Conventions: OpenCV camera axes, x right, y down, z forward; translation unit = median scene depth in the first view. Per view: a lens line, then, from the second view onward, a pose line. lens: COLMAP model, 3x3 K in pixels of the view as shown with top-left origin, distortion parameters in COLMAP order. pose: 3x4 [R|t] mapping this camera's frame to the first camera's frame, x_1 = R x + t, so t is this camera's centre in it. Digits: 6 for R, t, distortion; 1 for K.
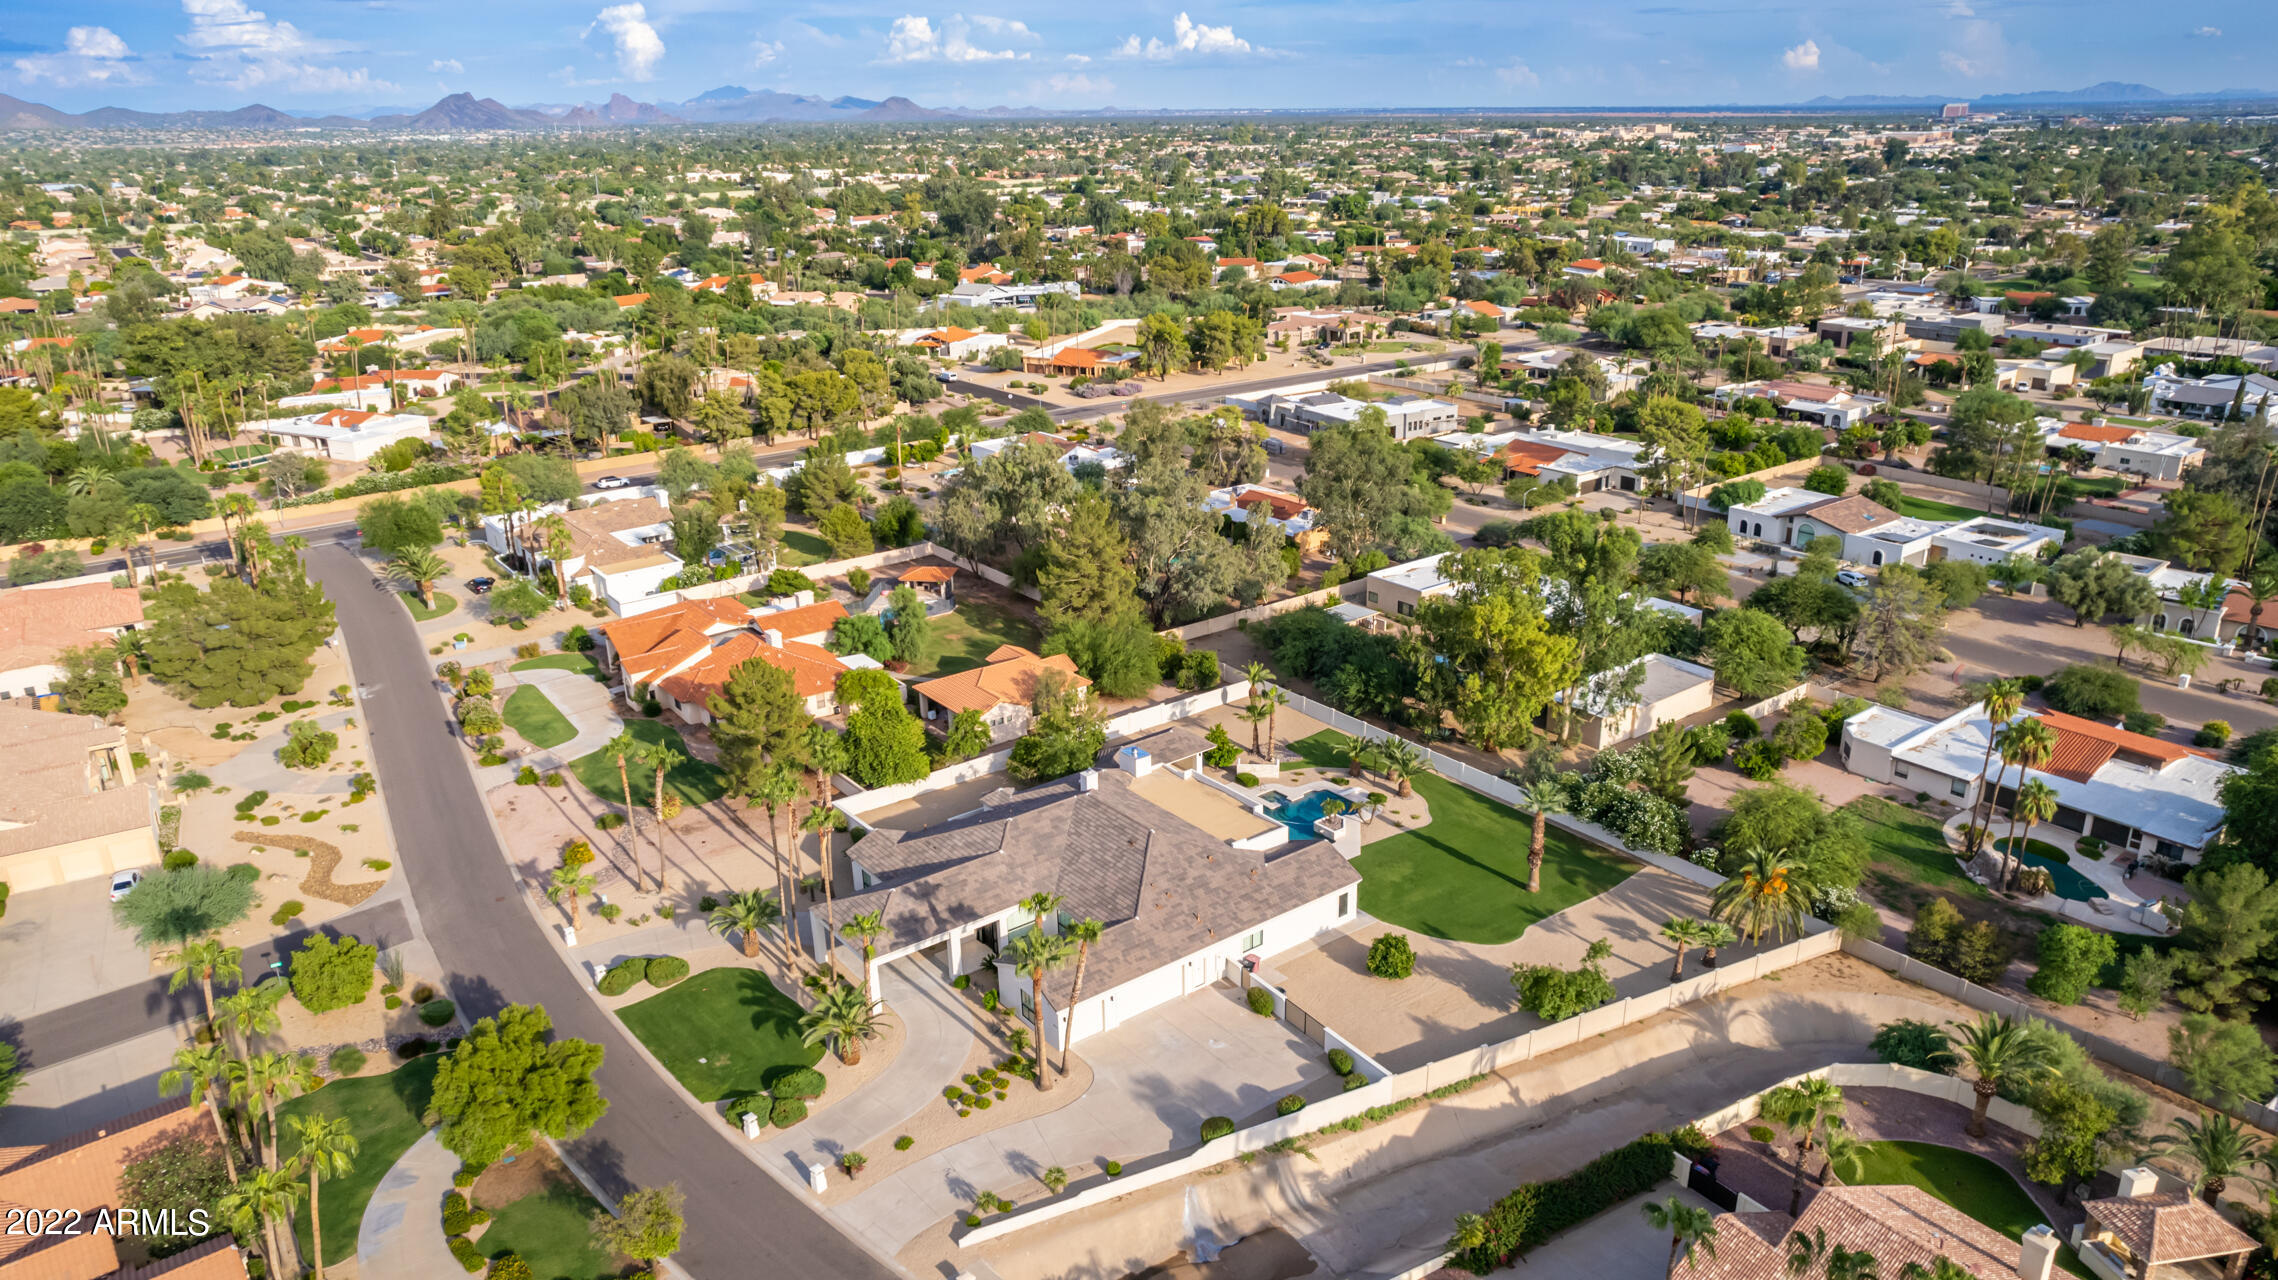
lens RADIAL K [[1503.5, 0, 1122.0], [0, 1503.5, 635.1], [0, 0, 1]] dist [-0.051403, -0.000670]
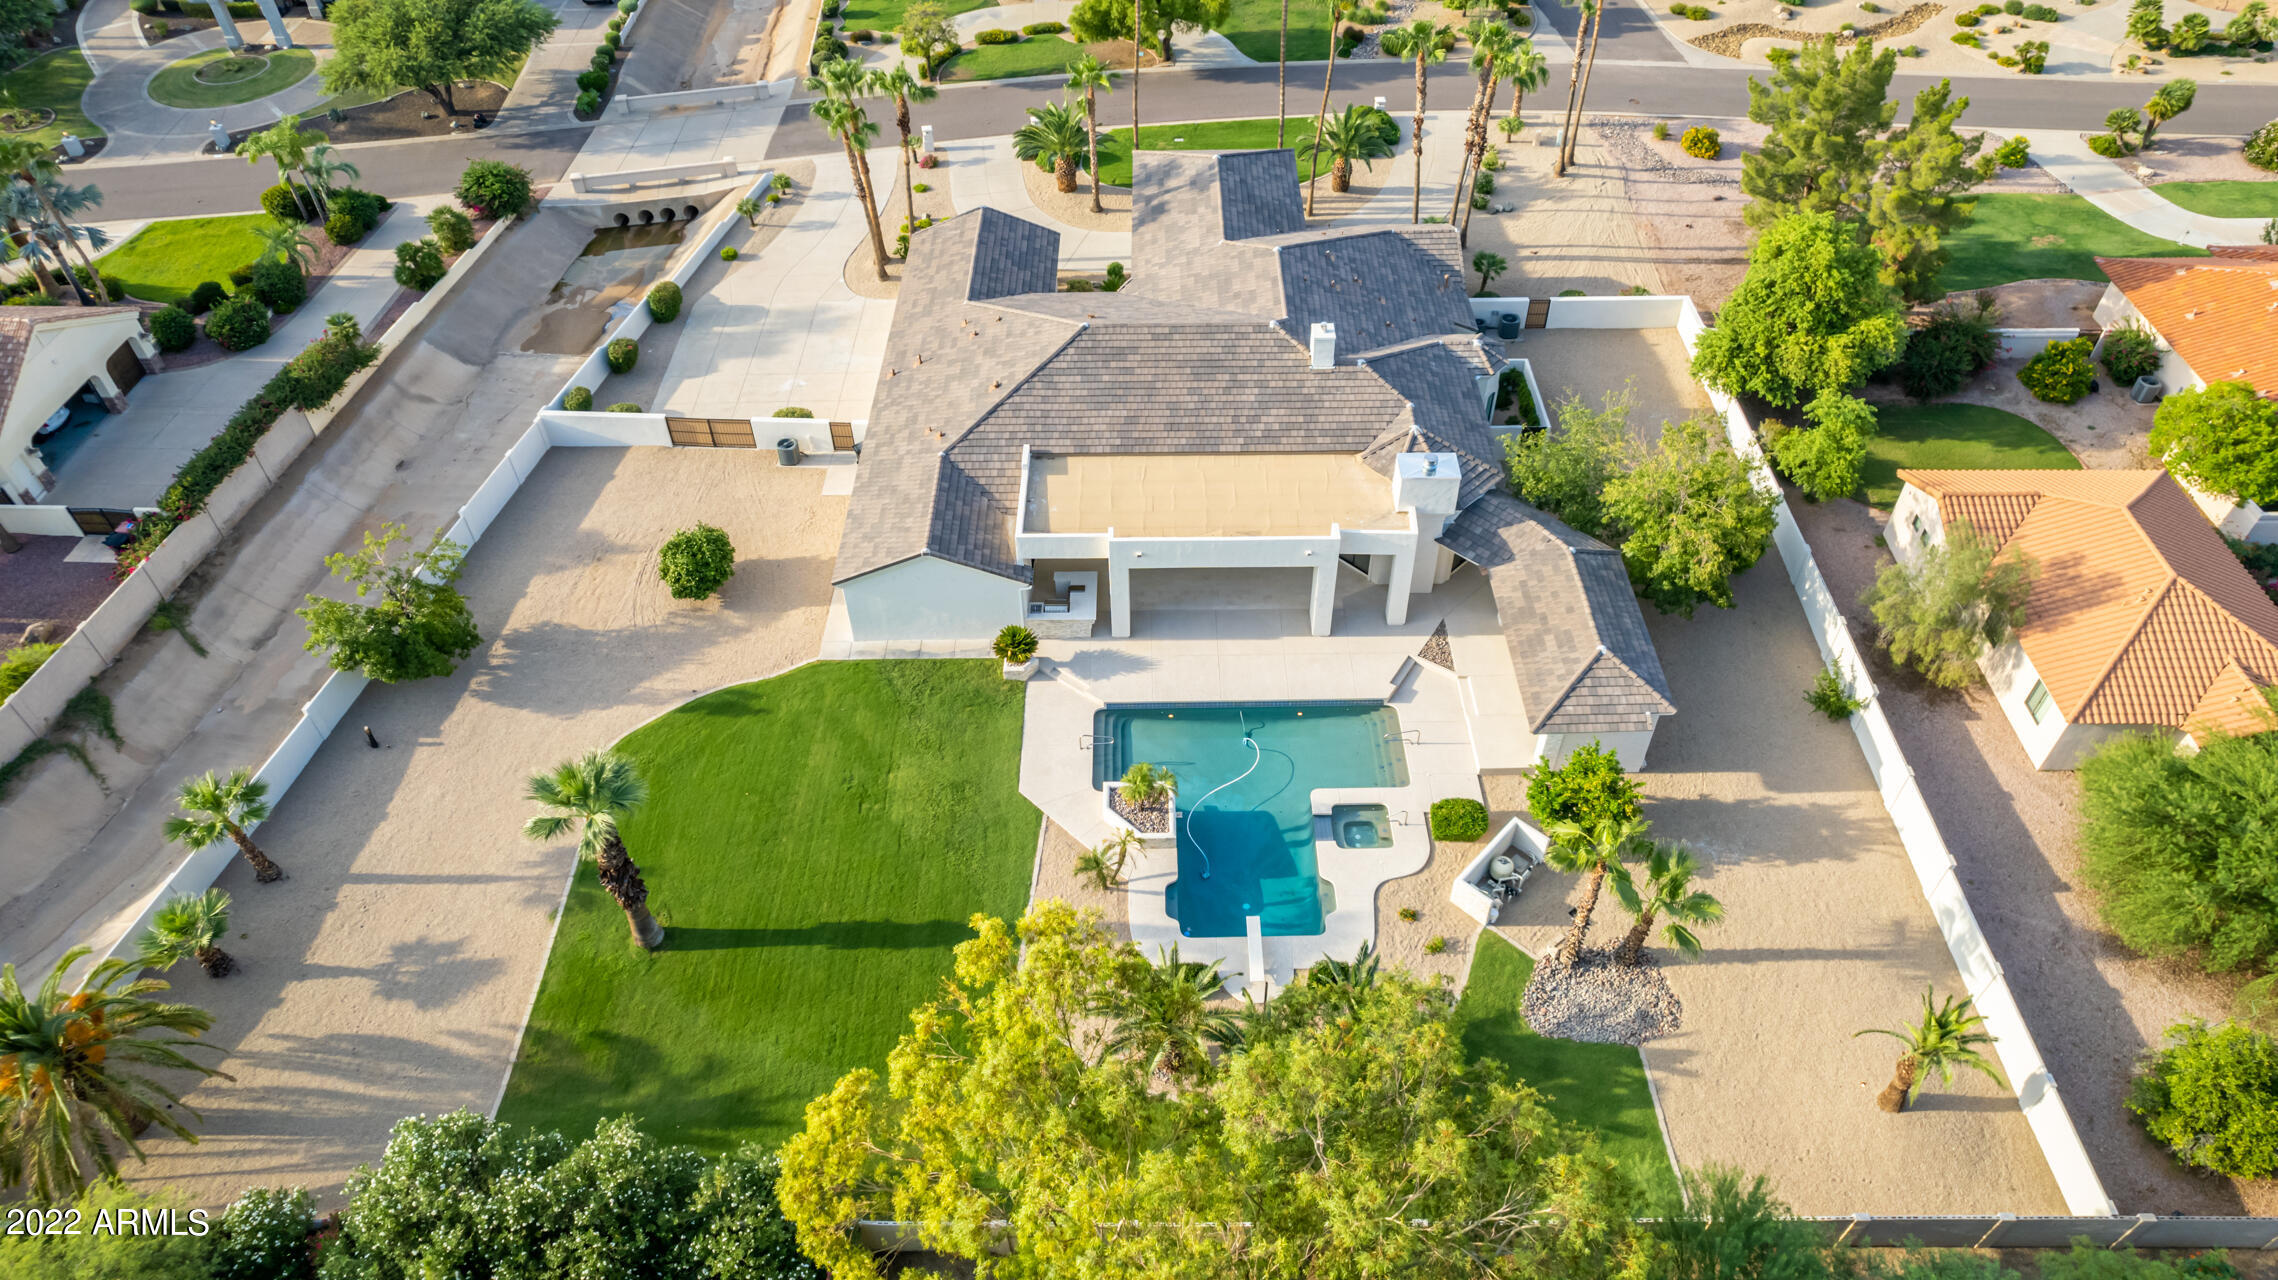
lens RADIAL K [[1462.2, 0, 1130.0], [0, 1462.2, 637.7], [0, 0, 1]] dist [-0.084739, 0.083835]
pose [[-0.600290, 0.585779, -0.544532, 0.414207], [-0.234297, 0.522179, 0.820021, -0.294387], [0.764694, 0.619832, -0.176213, 1.257950]]
